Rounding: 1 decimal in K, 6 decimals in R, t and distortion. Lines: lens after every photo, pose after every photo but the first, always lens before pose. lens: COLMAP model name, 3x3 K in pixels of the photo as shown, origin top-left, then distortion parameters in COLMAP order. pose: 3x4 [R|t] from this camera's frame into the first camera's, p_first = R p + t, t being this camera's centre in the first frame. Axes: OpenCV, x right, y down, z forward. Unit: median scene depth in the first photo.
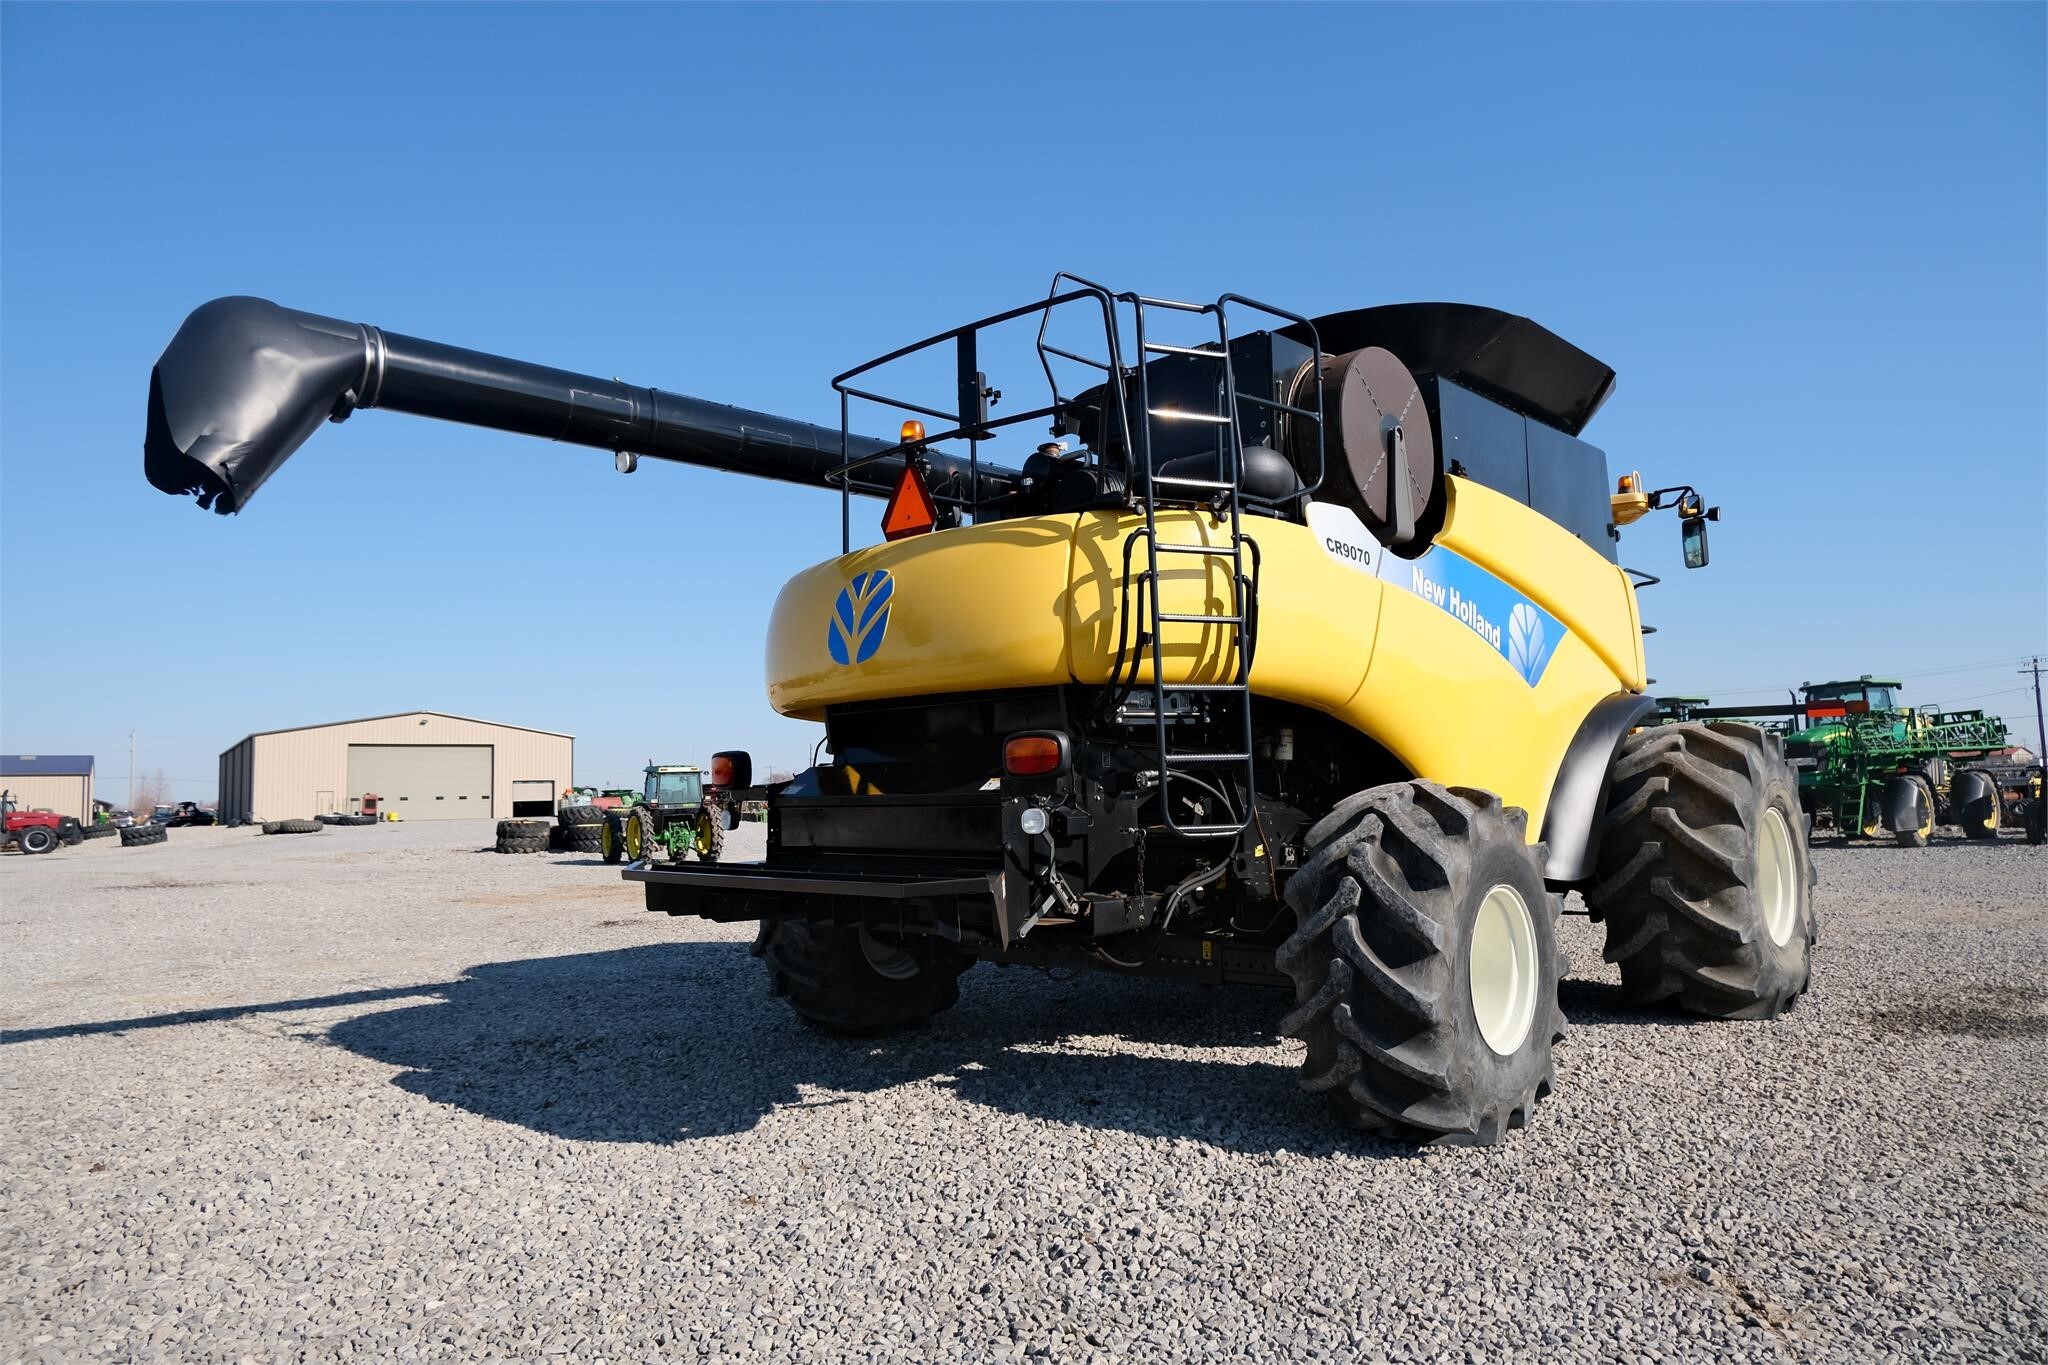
lens RADIAL K [[1317.9, 0, 1032.3], [0, 1317.9, 682.6], [0, 0, 1]] dist [-0.007399, -0.000191]
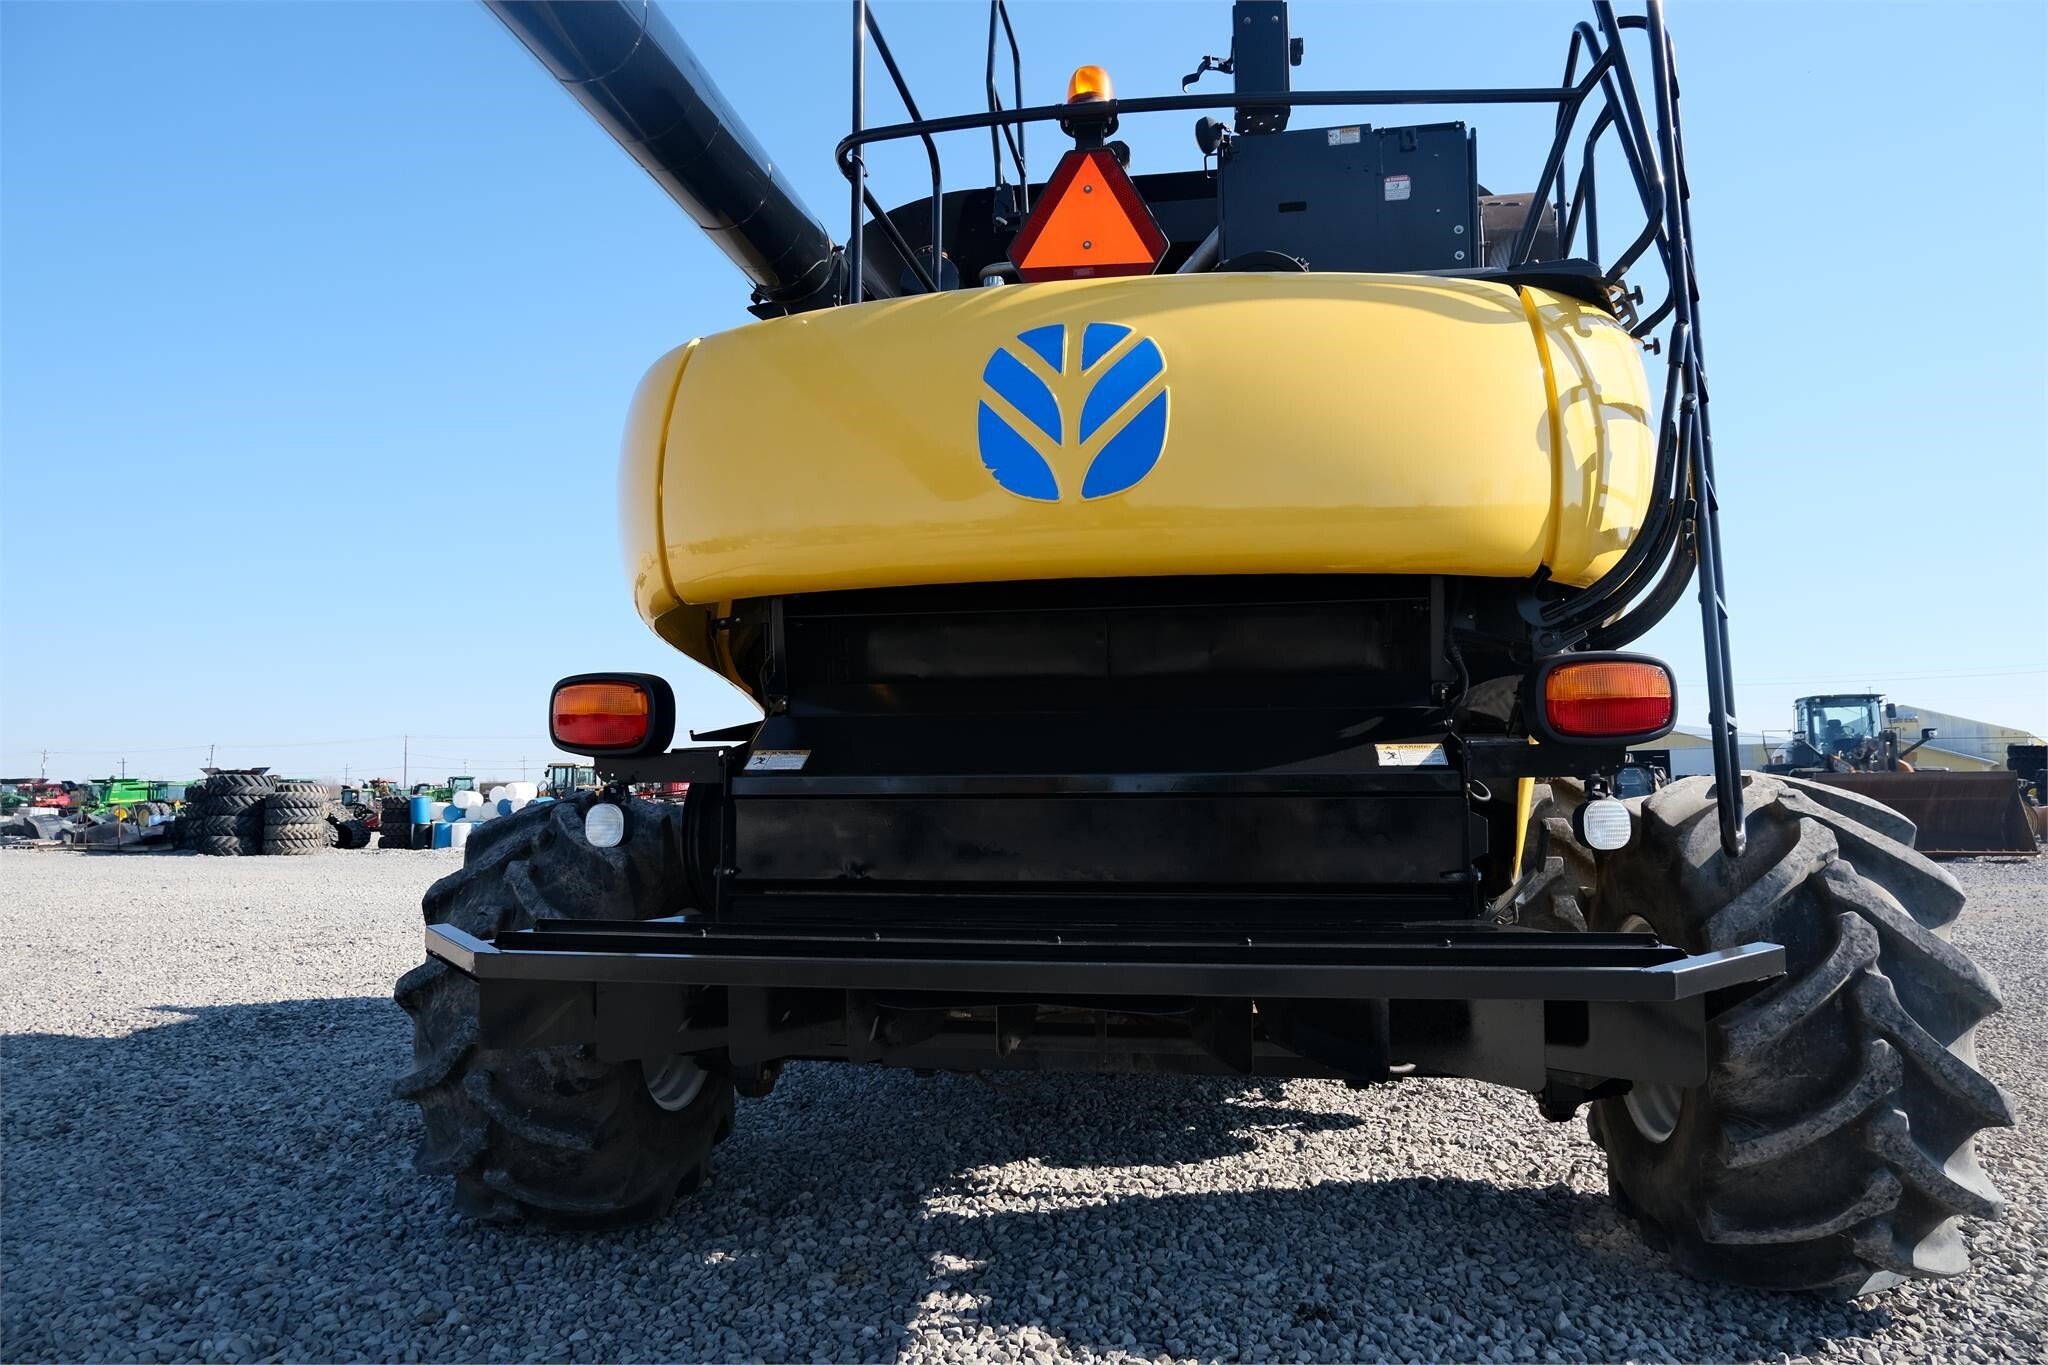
lens RADIAL K [[1317.9, 0, 1032.3], [0, 1317.9, 682.6], [0, 0, 1]] dist [-0.007399, -0.000191]
pose [[0.822085, 0.066115, 0.565513, -0.418992], [-0.058568, 0.997786, -0.031513, 0.068794], [-0.566345, -0.007215, 0.824137, 0.611107]]
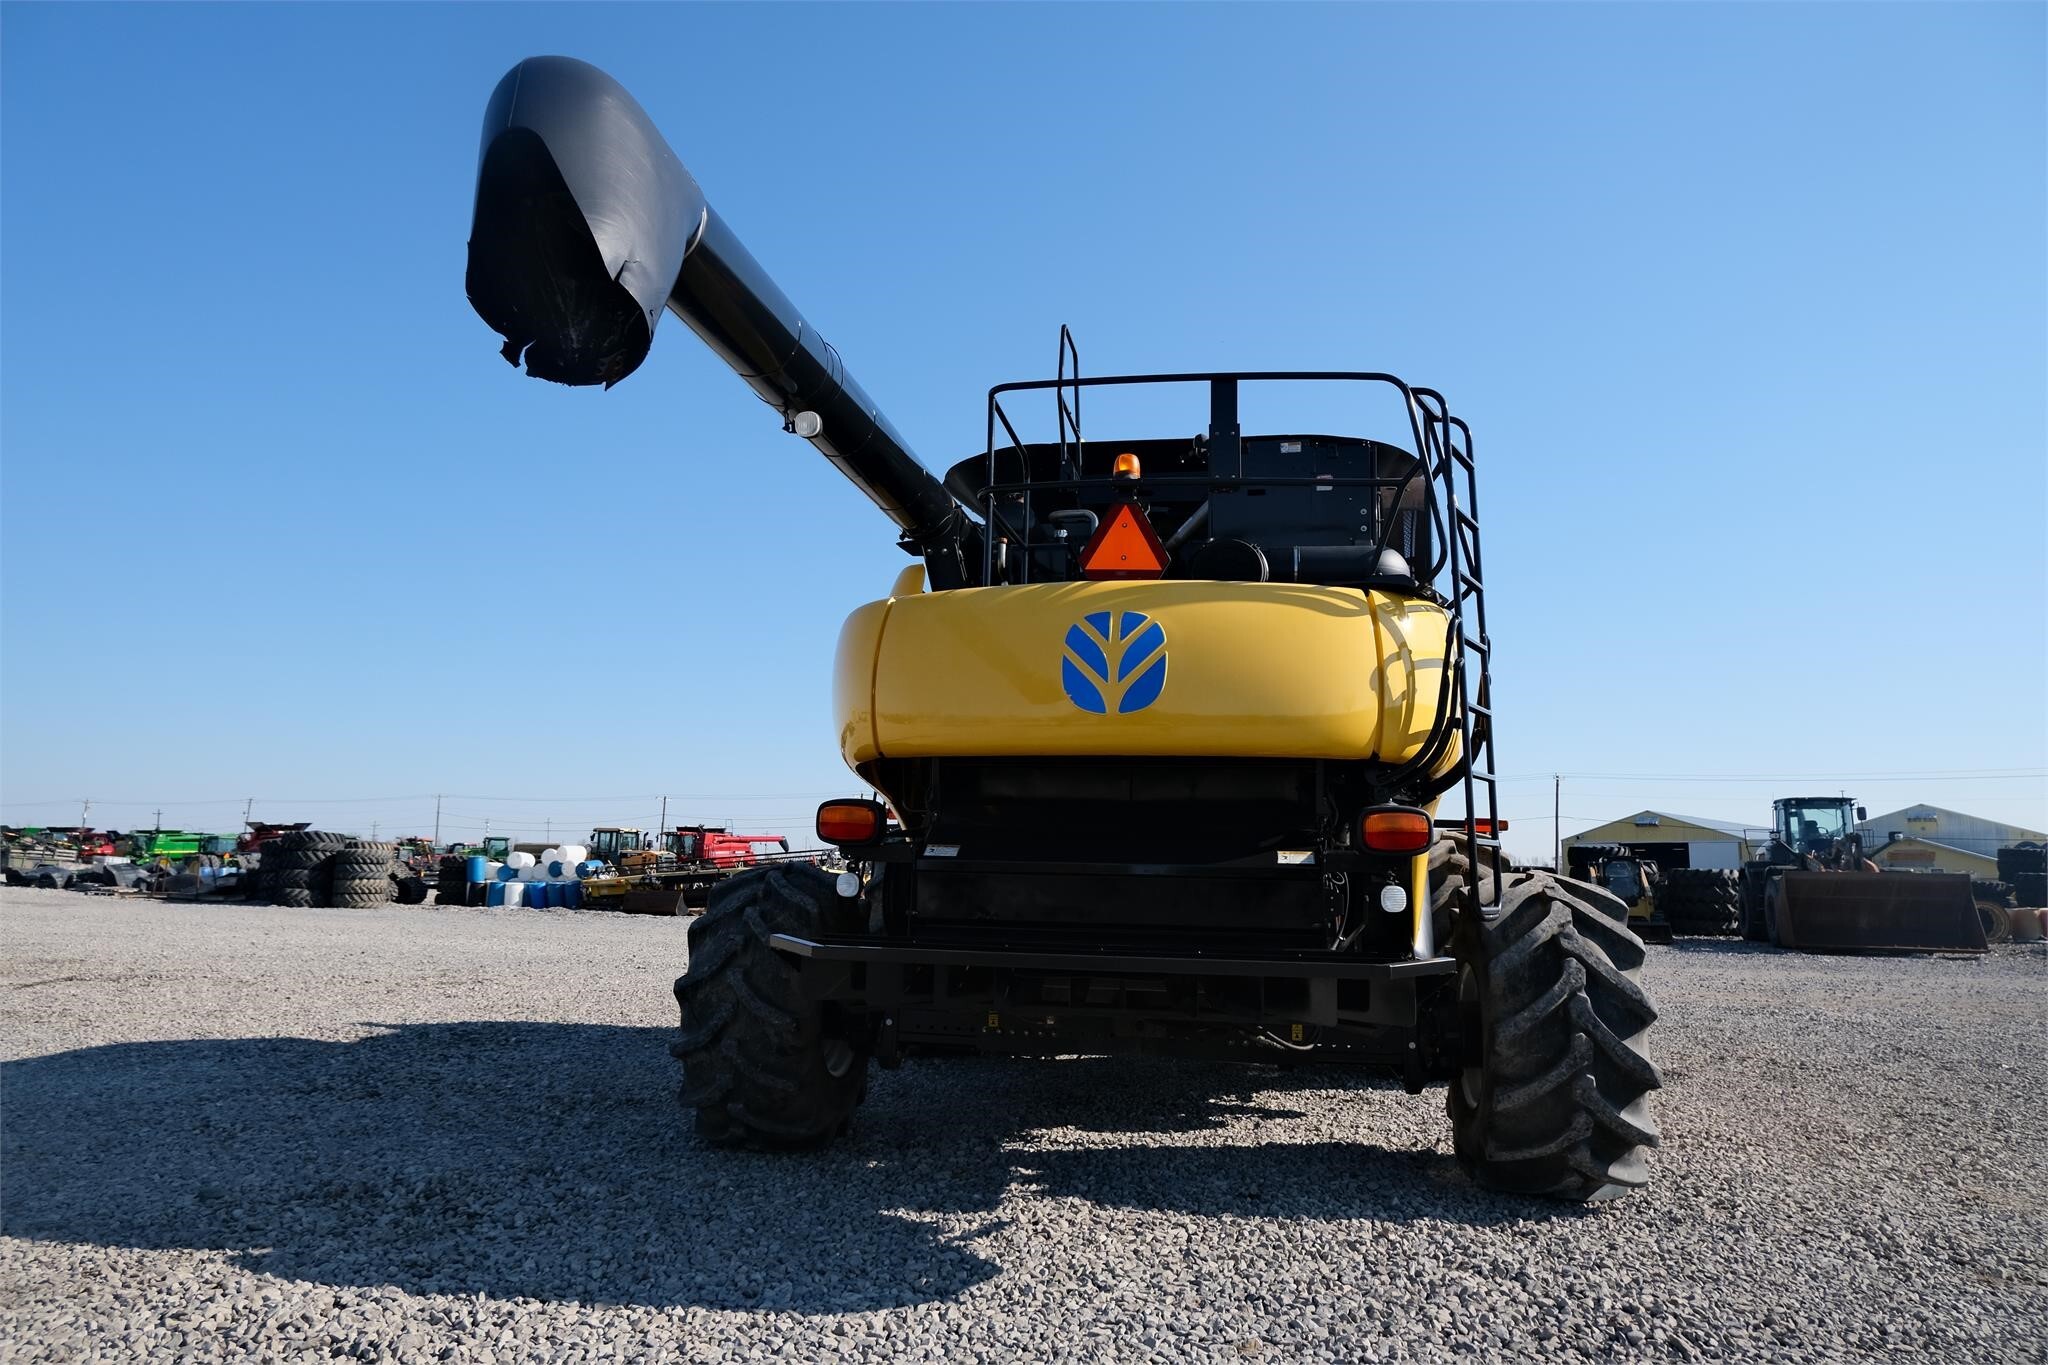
lens RADIAL K [[1317.9, 0, 1032.3], [0, 1317.9, 682.6], [0, 0, 1]] dist [-0.007399, -0.000191]
pose [[0.829279, 0.118828, 0.546056, -0.672278], [-0.085294, 0.992597, -0.086467, 0.046524], [-0.552288, 0.025130, 0.833275, 0.288613]]
